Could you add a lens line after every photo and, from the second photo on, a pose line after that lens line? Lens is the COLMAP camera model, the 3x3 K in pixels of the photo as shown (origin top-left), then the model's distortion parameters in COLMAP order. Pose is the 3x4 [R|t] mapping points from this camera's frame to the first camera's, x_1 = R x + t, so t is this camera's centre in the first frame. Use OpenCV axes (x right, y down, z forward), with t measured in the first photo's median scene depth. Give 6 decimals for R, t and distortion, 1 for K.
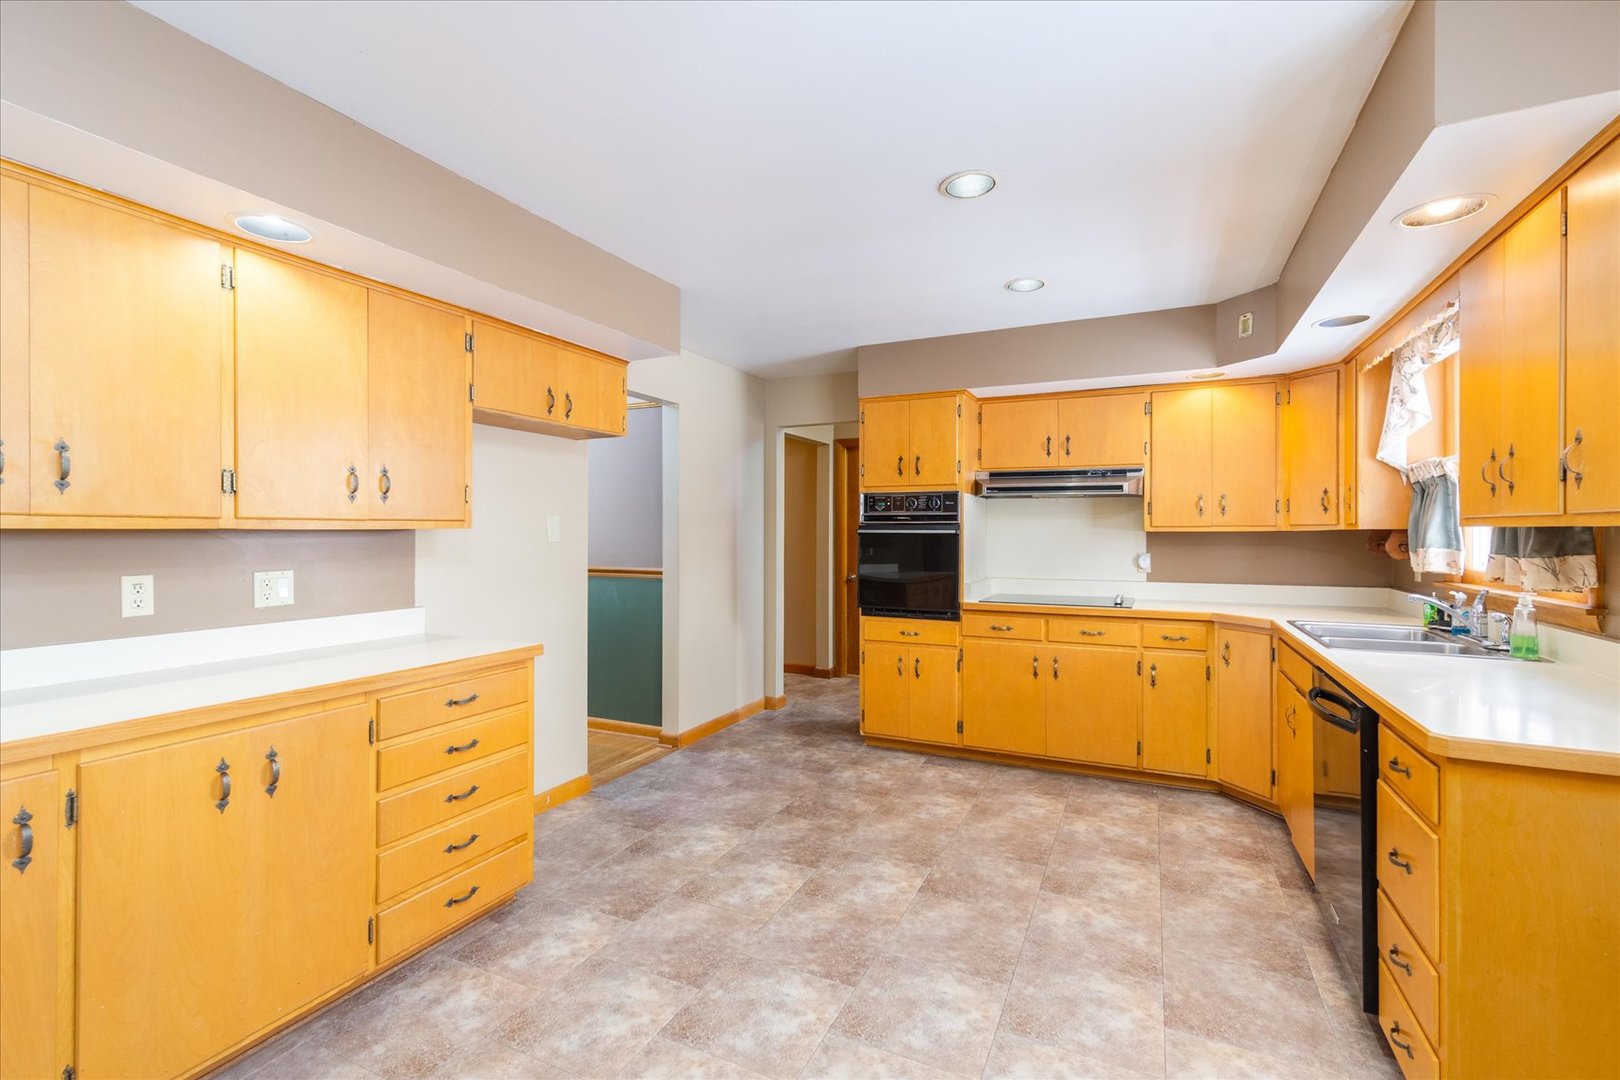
lens RADIAL K [[702.3, 0, 810.0], [0, 702.3, 540.0], [0, 0, 1]] dist [0.000356, 0.000036]
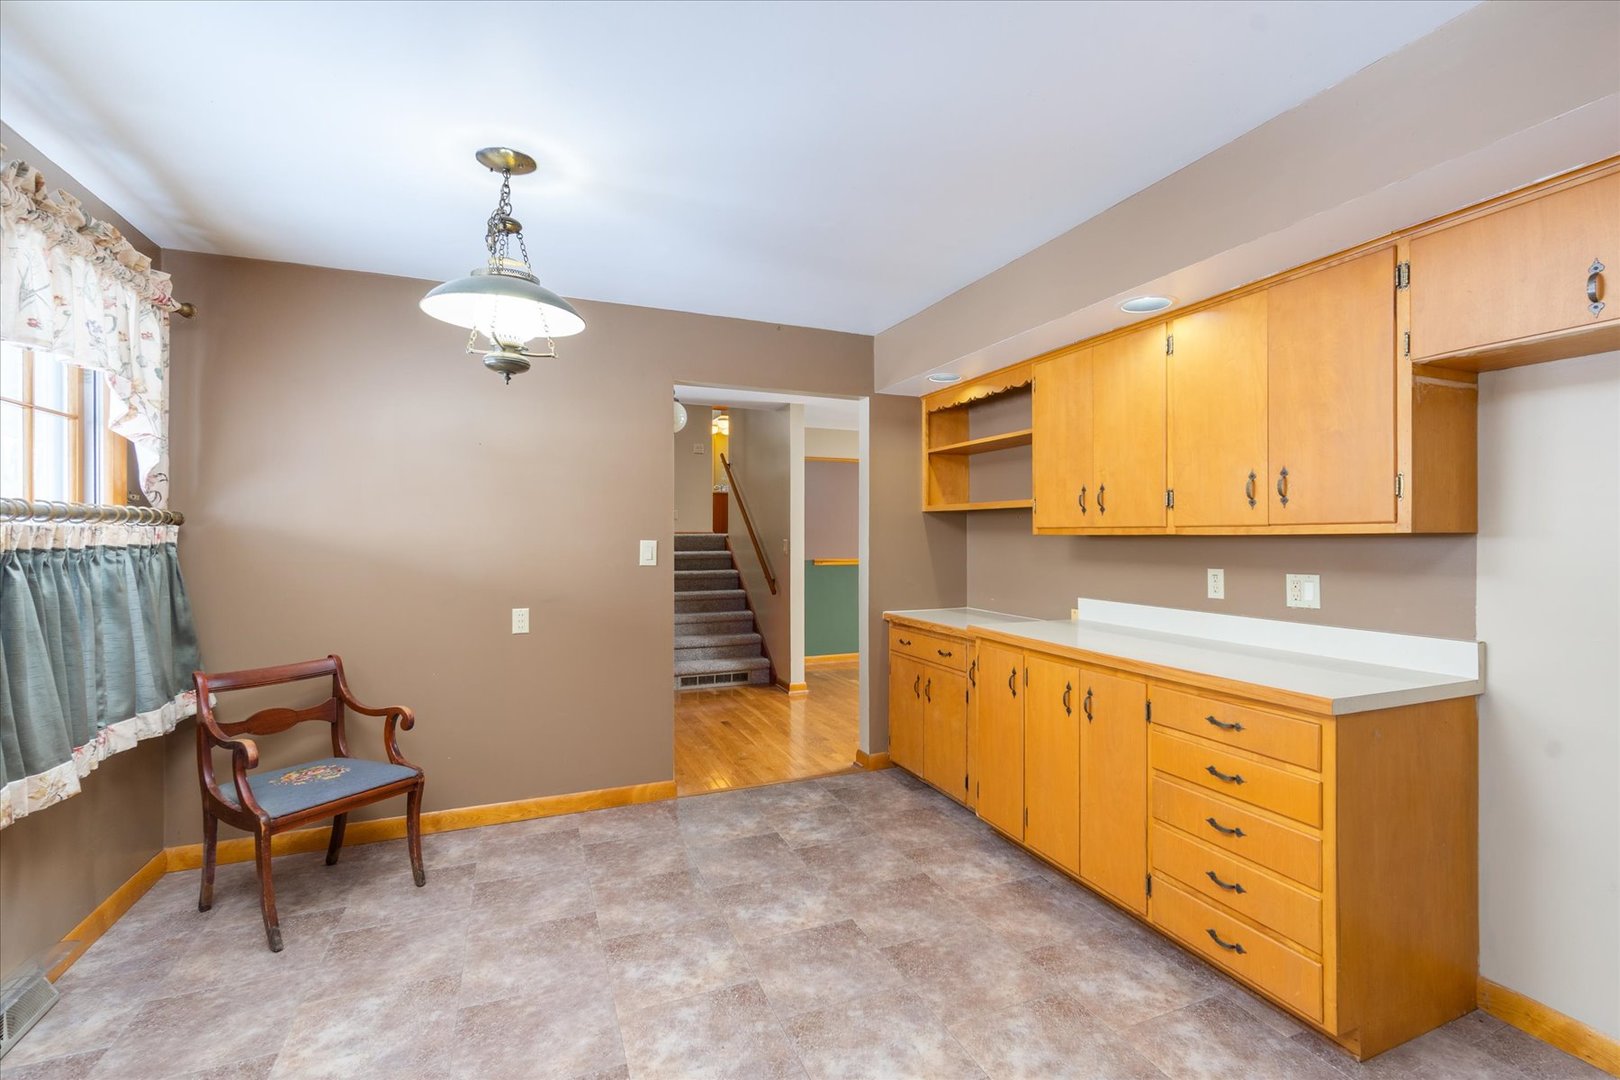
lens RADIAL K [[713.5, 0, 808.6], [0, 713.5, 531.1], [0, 0, 1]] dist [0.000448, 0.000045]
pose [[-0.666731, -0.003647, -0.745290, 0.581216], [-0.005073, 0.999987, -0.000355, -0.017657], [0.745281, 0.003544, -0.666741, 1.284821]]
